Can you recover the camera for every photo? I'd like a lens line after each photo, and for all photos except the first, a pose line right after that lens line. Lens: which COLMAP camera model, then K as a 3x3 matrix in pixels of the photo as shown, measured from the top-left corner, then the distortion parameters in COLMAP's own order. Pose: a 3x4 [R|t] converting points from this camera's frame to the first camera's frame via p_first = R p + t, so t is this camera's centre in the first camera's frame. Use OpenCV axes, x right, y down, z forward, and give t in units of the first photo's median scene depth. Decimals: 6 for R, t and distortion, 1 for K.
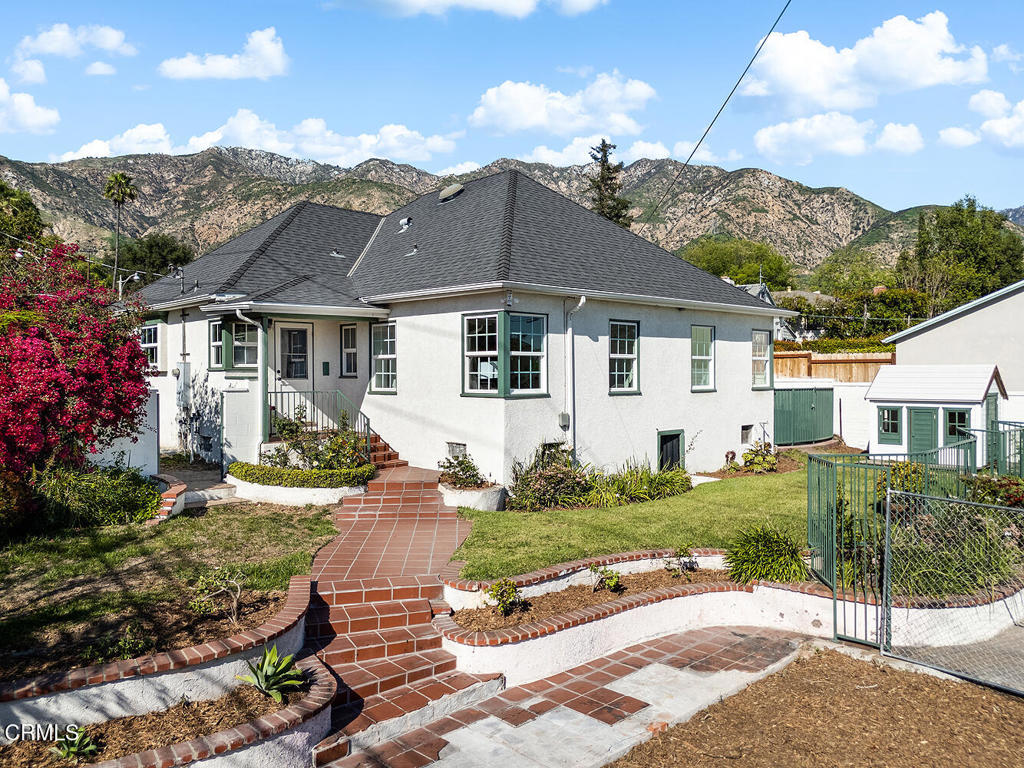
lens RADIAL K [[832.4, 0, 515.0], [0, 832.4, 364.0], [0, 0, 1]] dist [0.049017, -0.007035]
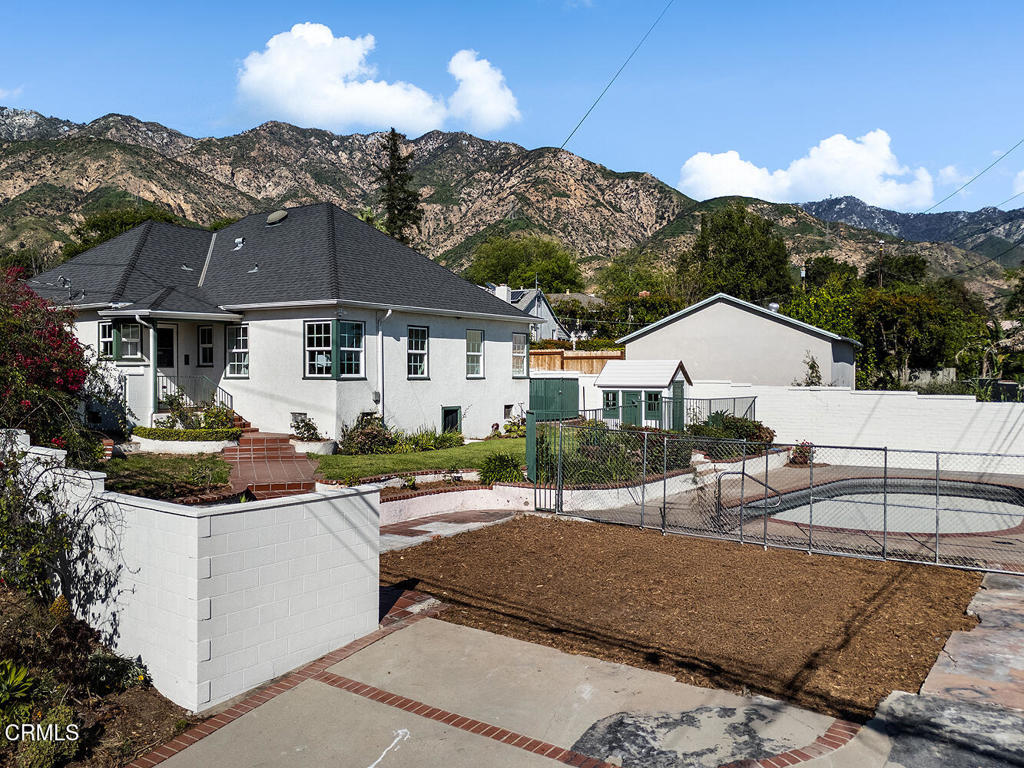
lens RADIAL K [[978.6, 0, 458.3], [0, 978.6, 386.0], [0, 0, 1]] dist [0.037997, -0.025382]
pose [[0.984399, 0.001520, 0.175945, -0.087392], [-0.005633, 0.999722, 0.022878, 0.009733], [-0.175861, -0.023512, 0.984134, -0.602216]]
